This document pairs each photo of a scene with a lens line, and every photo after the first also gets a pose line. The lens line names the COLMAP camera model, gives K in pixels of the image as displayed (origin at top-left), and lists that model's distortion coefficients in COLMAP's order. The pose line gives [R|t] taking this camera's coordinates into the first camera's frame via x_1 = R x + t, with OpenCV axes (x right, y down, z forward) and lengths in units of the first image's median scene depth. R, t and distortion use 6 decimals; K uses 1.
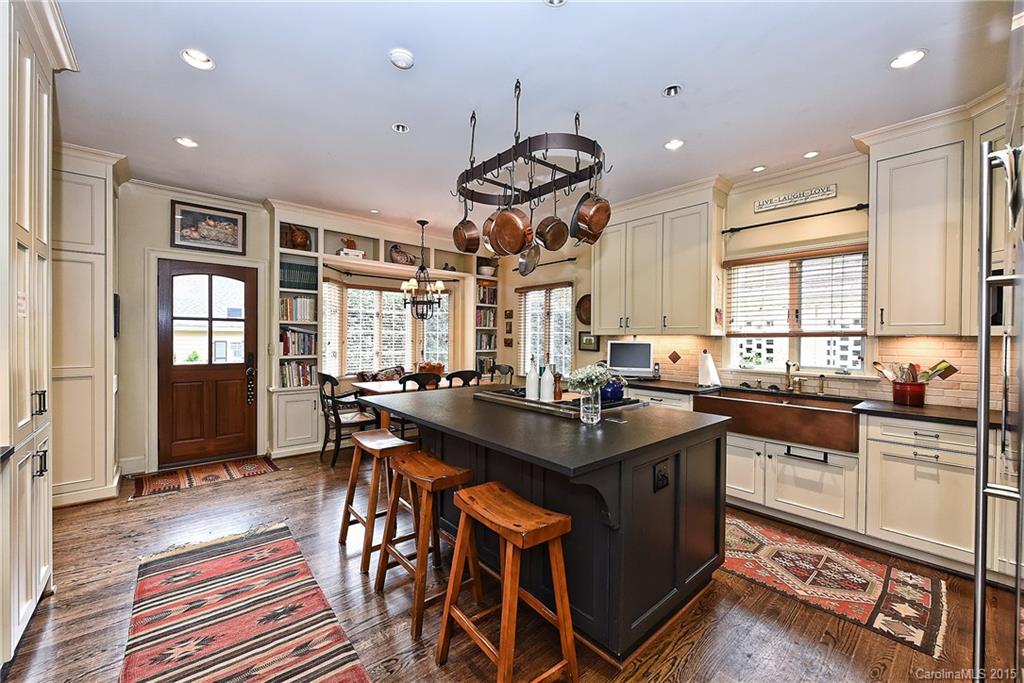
lens RADIAL K [[402.0, 0, 514.9], [0, 402.0, 339.7], [0, 0, 1]] dist [-0.002314, -0.000006]
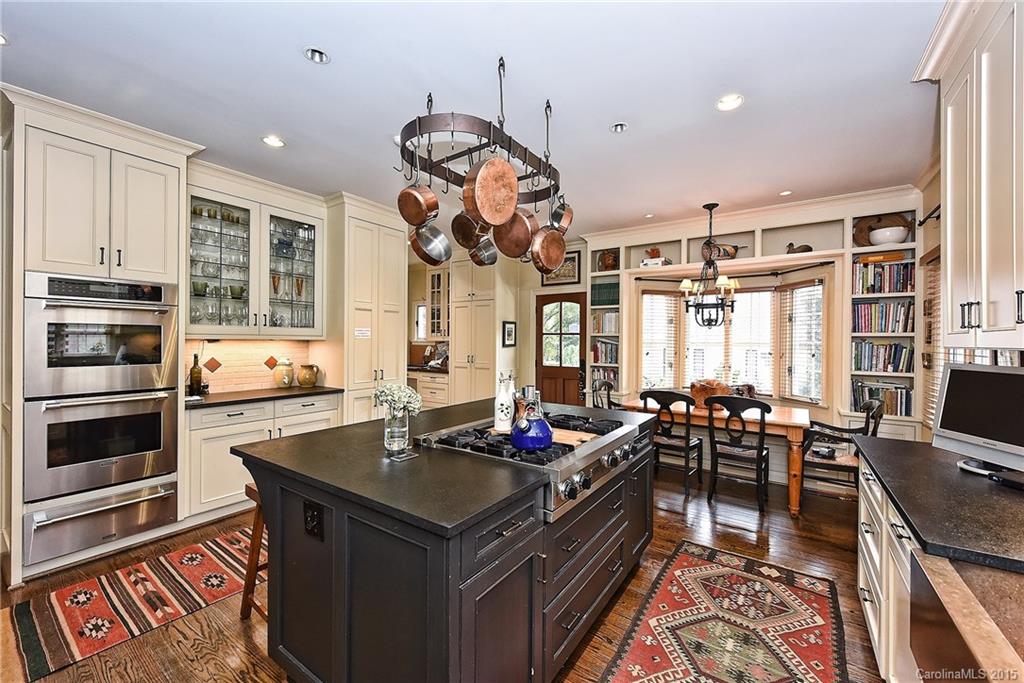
lens RADIAL K [[402.0, 0, 511.1], [0, 402.0, 341.4], [0, 0, 1]] dist [-0.002314, -0.000006]
pose [[0.240489, -0.009031, -0.970610, 0.496624], [-0.014236, 0.999816, -0.012830, -0.005324], [0.970547, 0.016903, 0.240316, 0.464941]]
